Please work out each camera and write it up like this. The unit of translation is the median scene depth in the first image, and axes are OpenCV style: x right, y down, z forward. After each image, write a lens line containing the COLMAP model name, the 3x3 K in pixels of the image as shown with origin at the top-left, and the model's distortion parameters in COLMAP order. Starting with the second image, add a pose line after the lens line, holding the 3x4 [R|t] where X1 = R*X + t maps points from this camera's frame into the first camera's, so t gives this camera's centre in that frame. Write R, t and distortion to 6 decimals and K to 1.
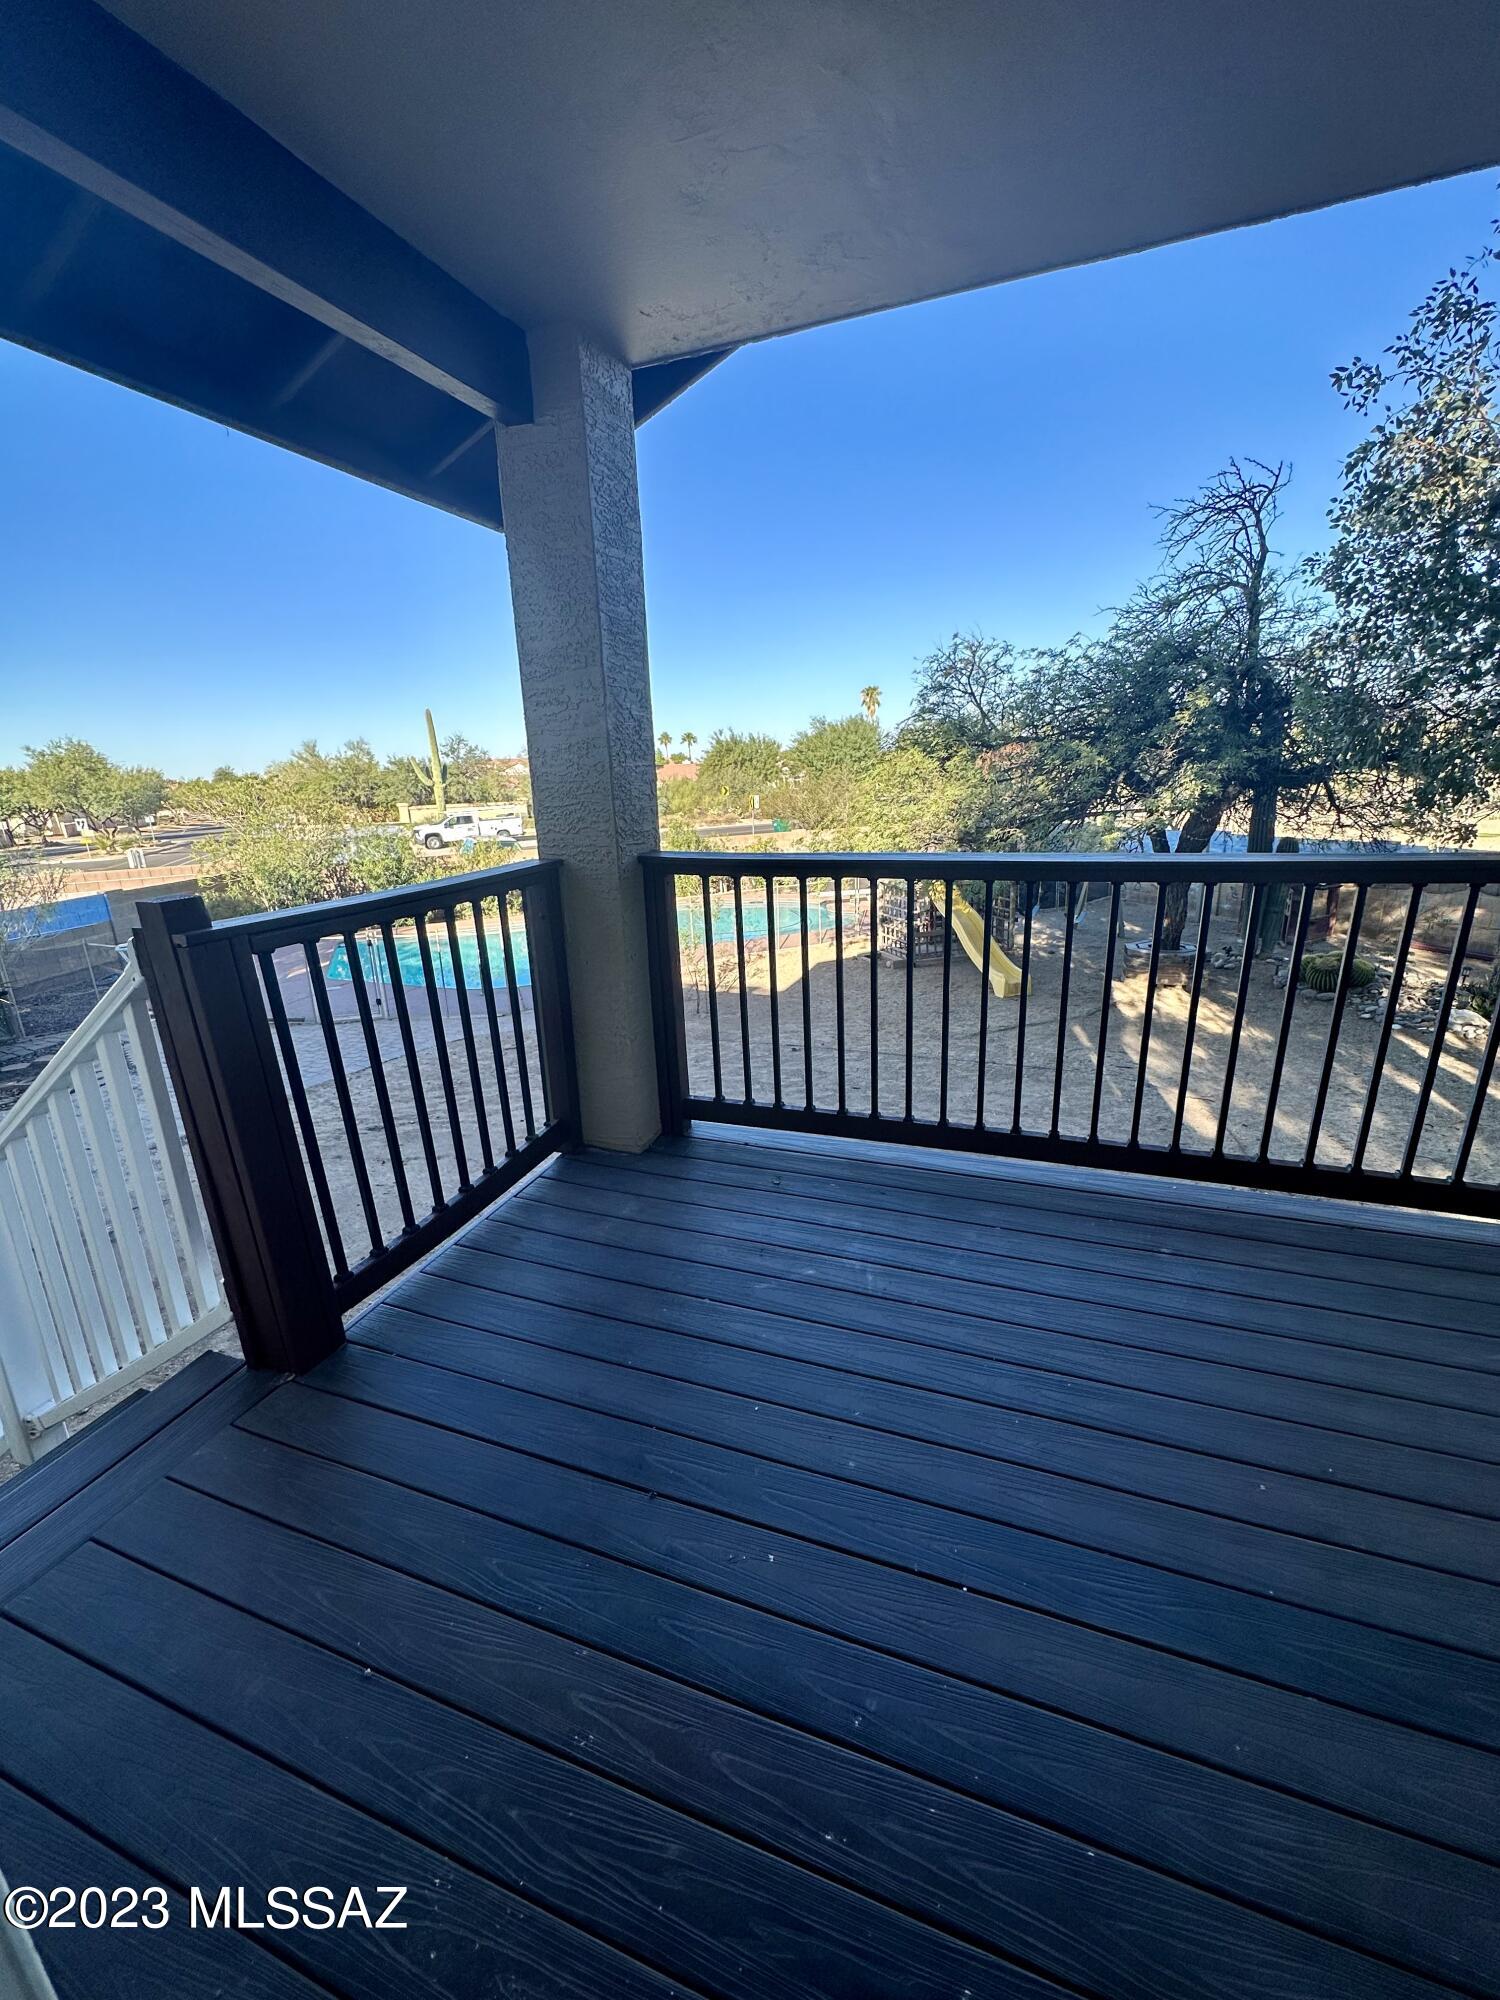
lens RADIAL K [[793.1, 0, 747.3], [0, 793.1, 997.4], [0, 0, 1]] dist [-0.003949, 0.000504]
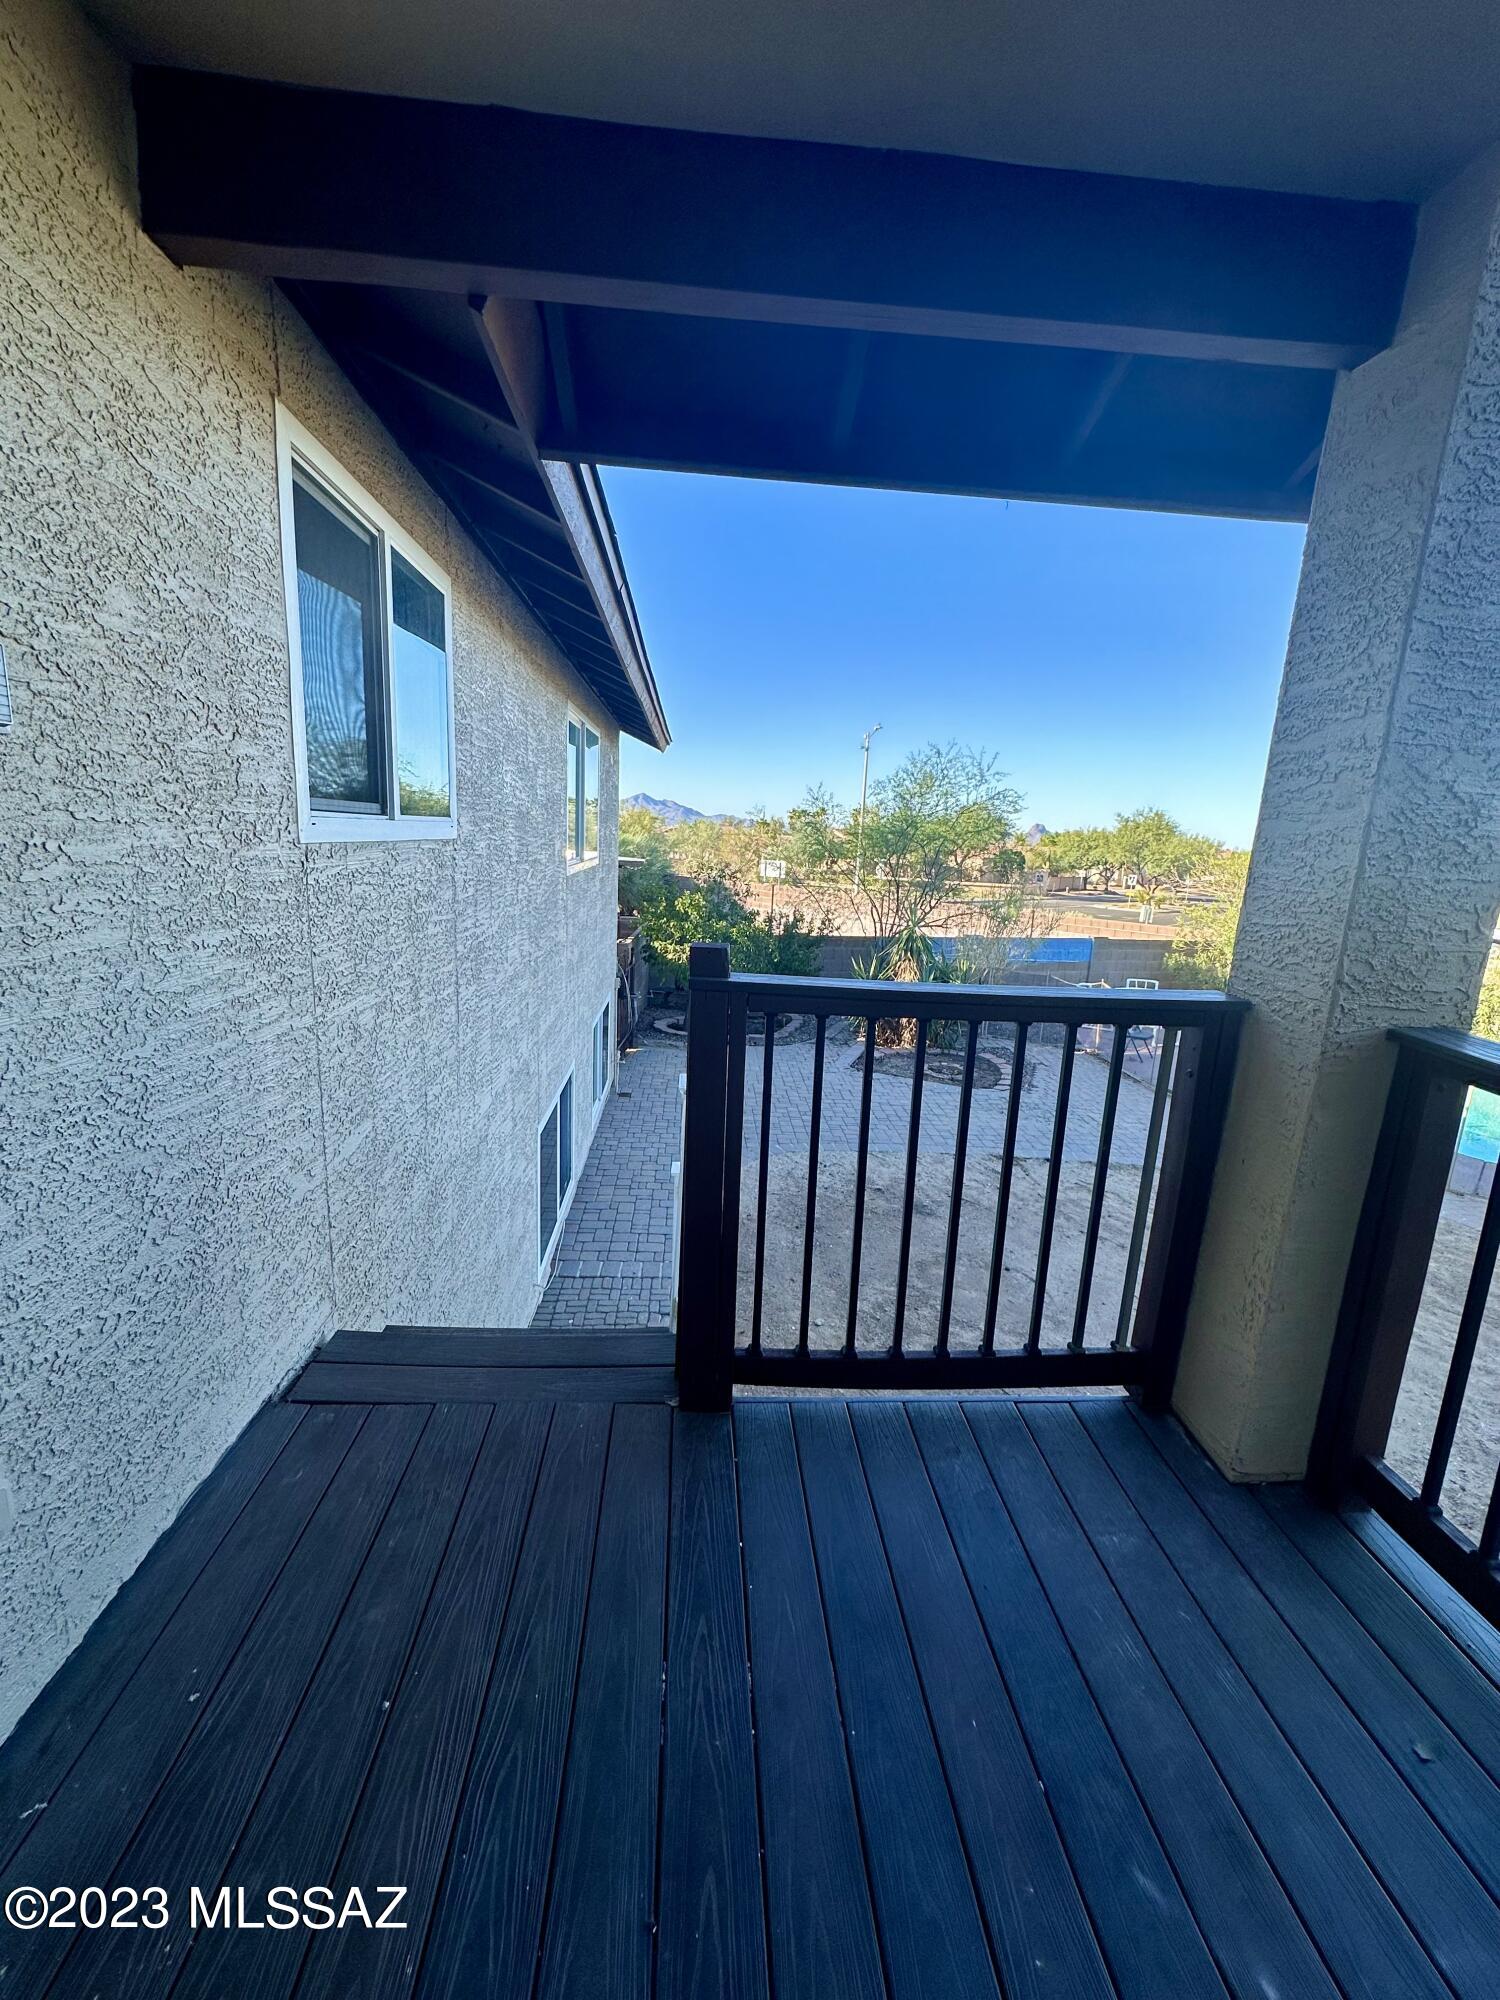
lens RADIAL K [[793.1, 0, 748.6], [0, 793.1, 997.3], [0, 0, 1]] dist [-0.003949, 0.000504]
pose [[0.409356, 0.239122, -0.880482, 0.177444], [-0.315004, 0.942743, 0.109578, -0.117985], [0.856271, 0.232499, 0.461242, 0.331969]]
